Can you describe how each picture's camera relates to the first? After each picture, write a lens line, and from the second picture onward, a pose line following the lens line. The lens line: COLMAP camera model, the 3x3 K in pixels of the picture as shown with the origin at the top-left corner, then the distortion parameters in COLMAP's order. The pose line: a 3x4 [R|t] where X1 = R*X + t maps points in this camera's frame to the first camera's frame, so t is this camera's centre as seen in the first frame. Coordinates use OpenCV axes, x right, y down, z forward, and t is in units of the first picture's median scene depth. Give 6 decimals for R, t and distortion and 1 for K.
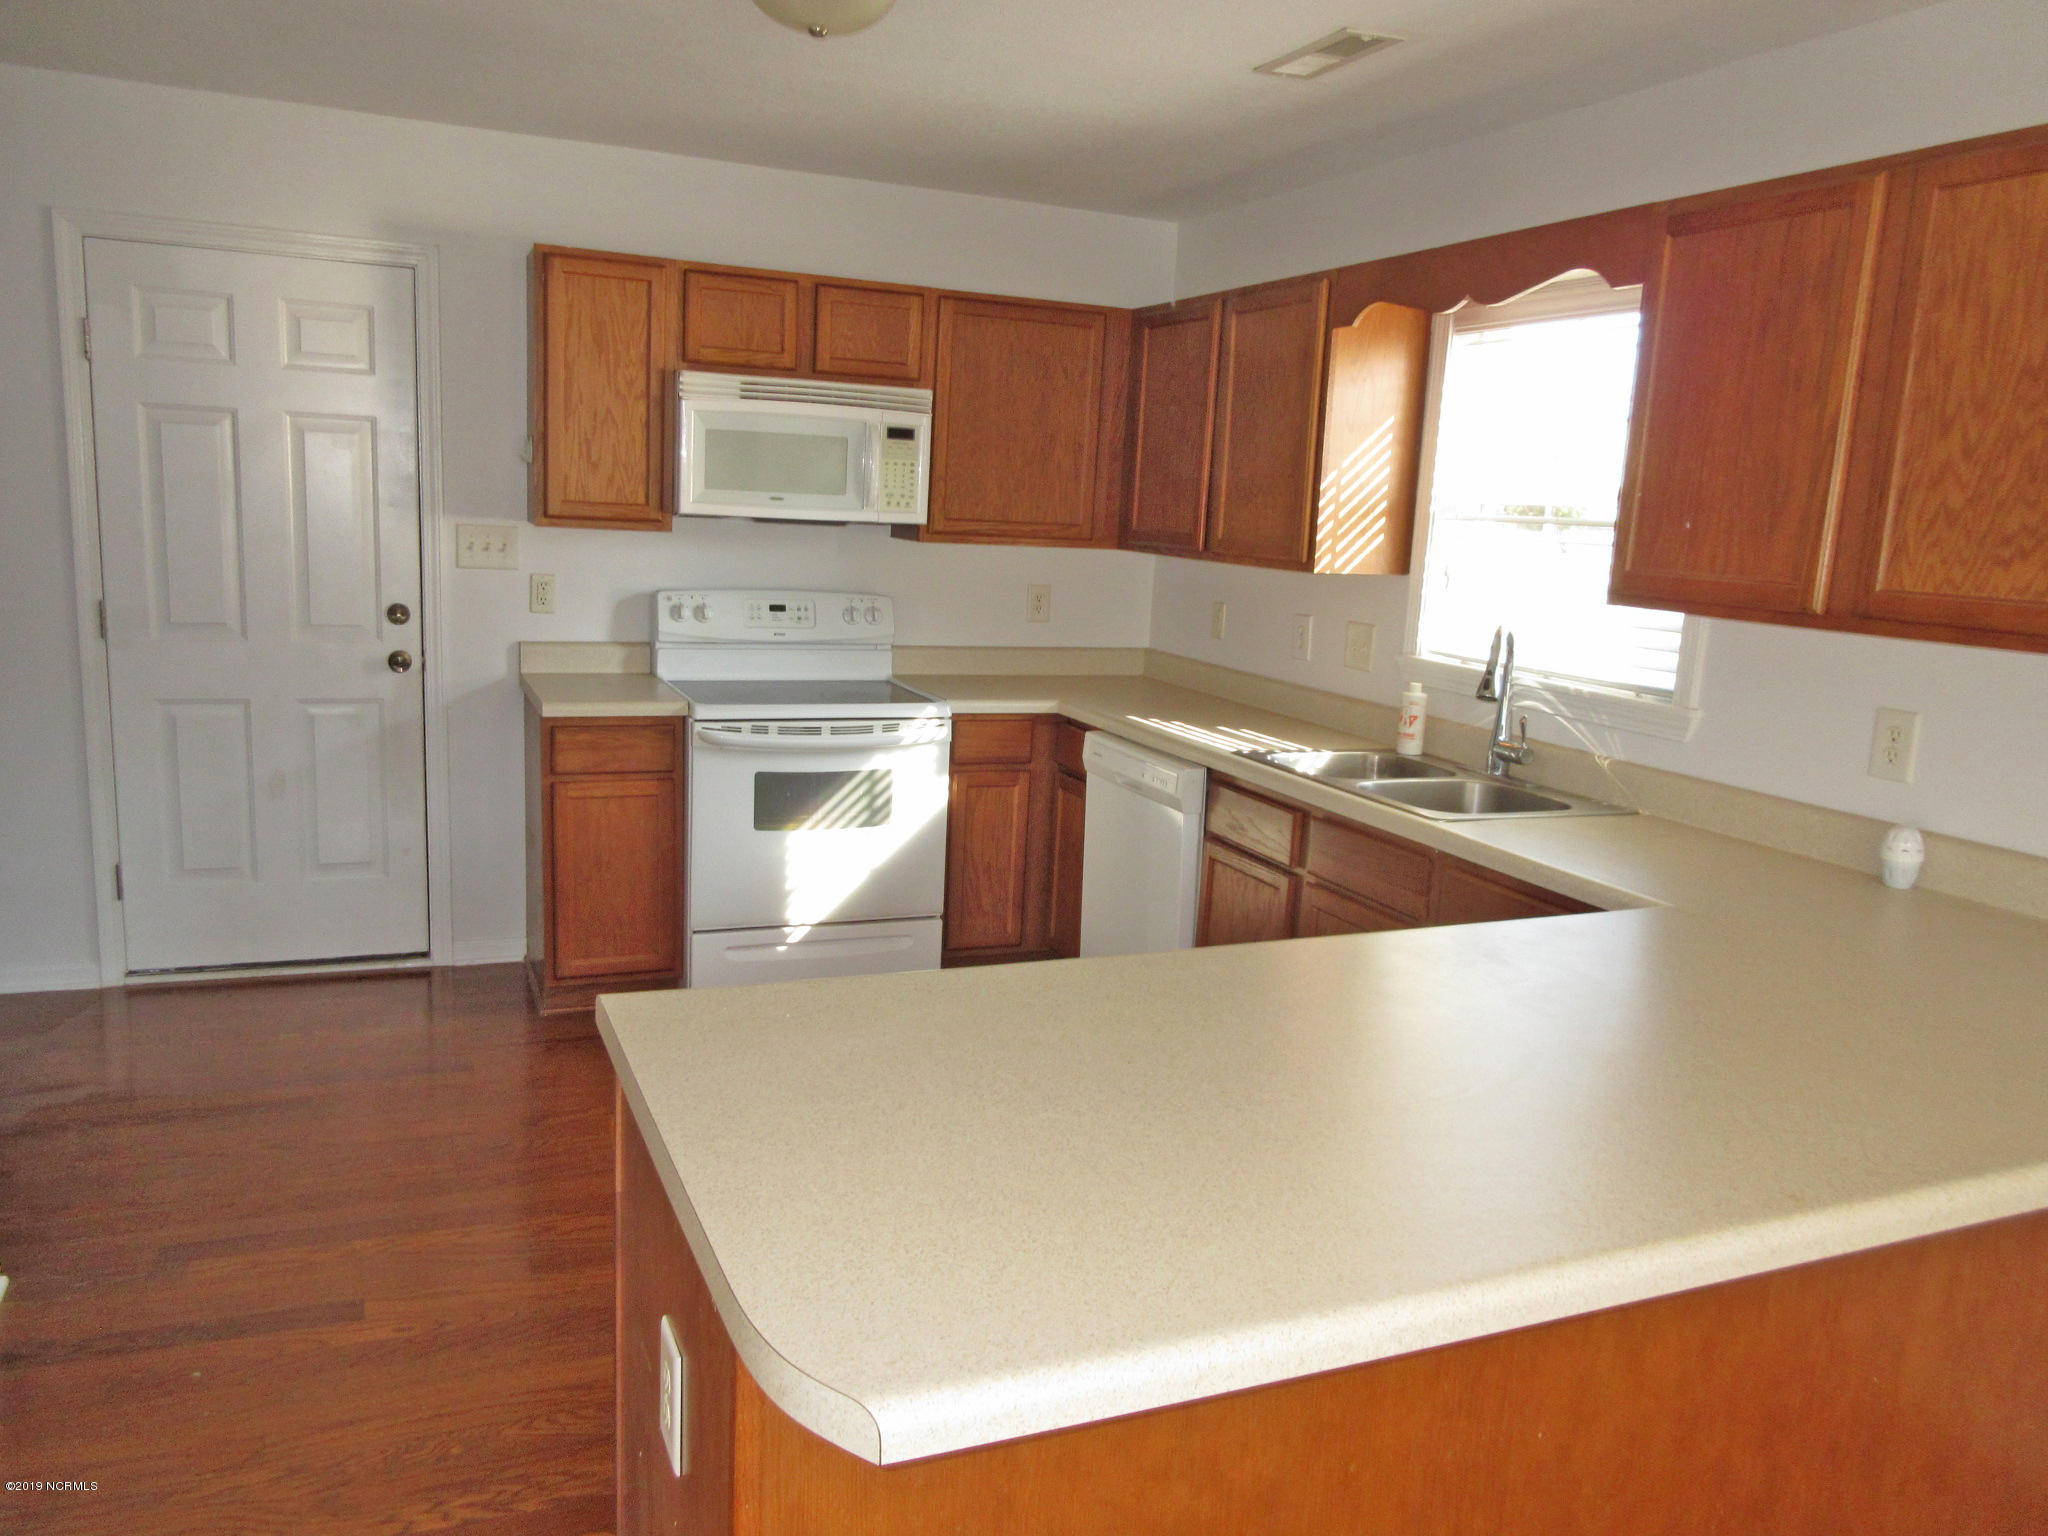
lens RADIAL K [[1515.7, 0, 1016.5], [0, 1515.7, 778.9], [0, 0, 1]] dist [-0.008469, 0.007413]
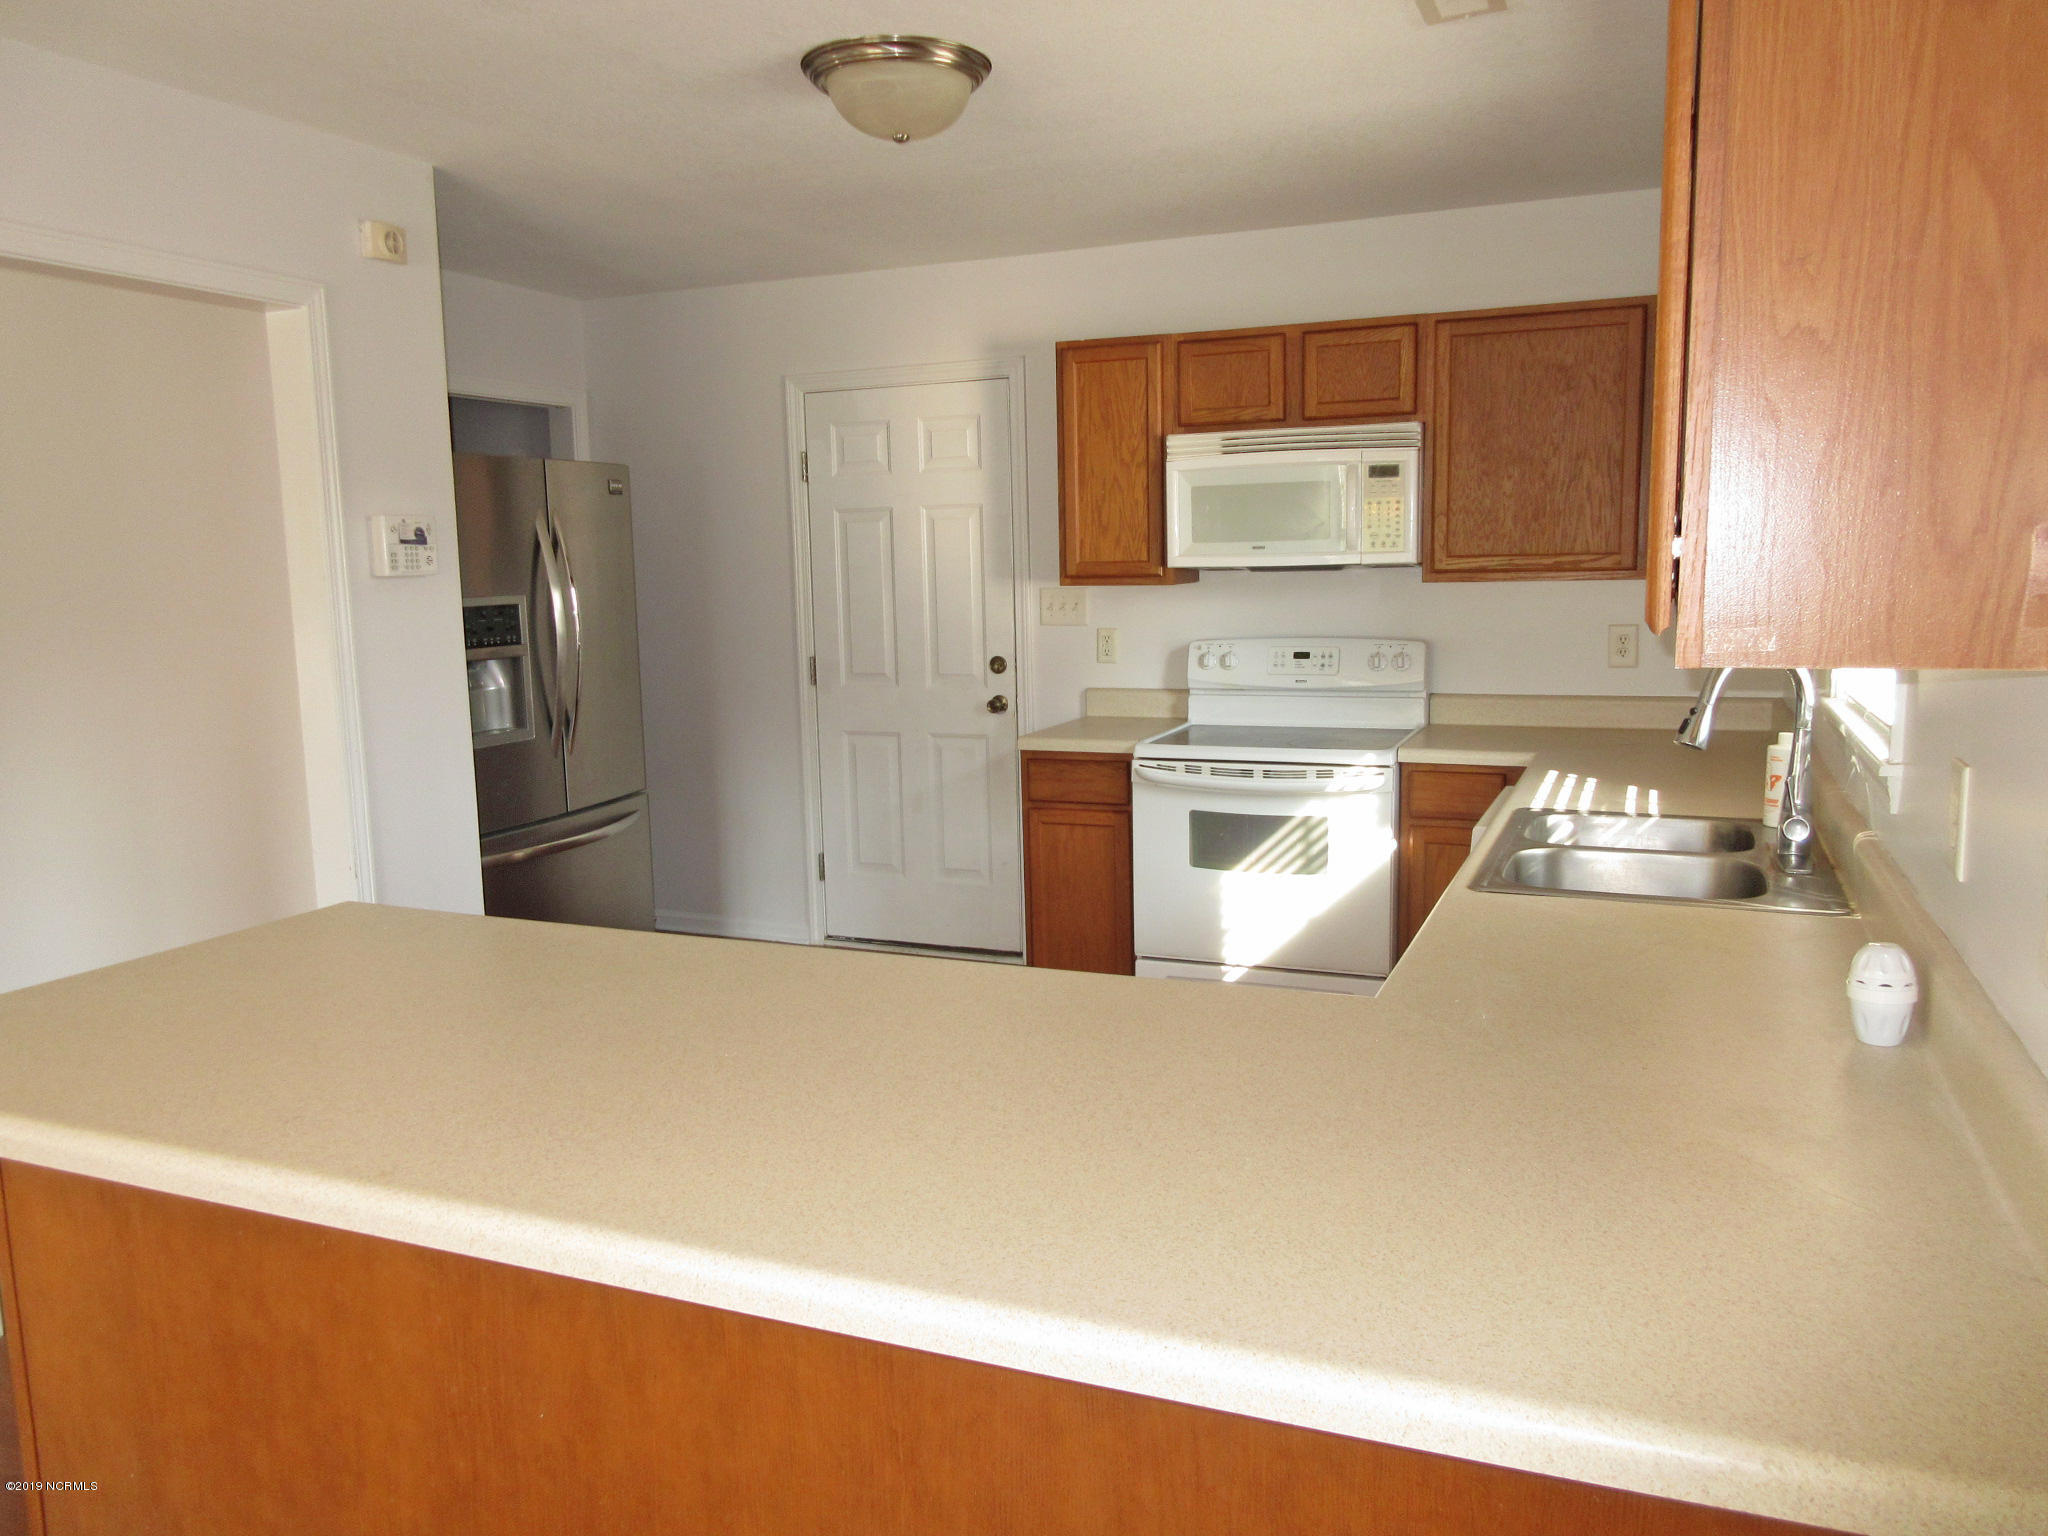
lens RADIAL K [[1515.7, 0, 1031.1], [0, 1515.7, 784.8], [0, 0, 1]] dist [-0.008469, 0.007413]
pose [[0.695698, 0.041074, -0.717159, 0.480766], [-0.074372, 0.997117, -0.015038, 0.001829], [0.714474, 0.063798, 0.696748, 0.189344]]
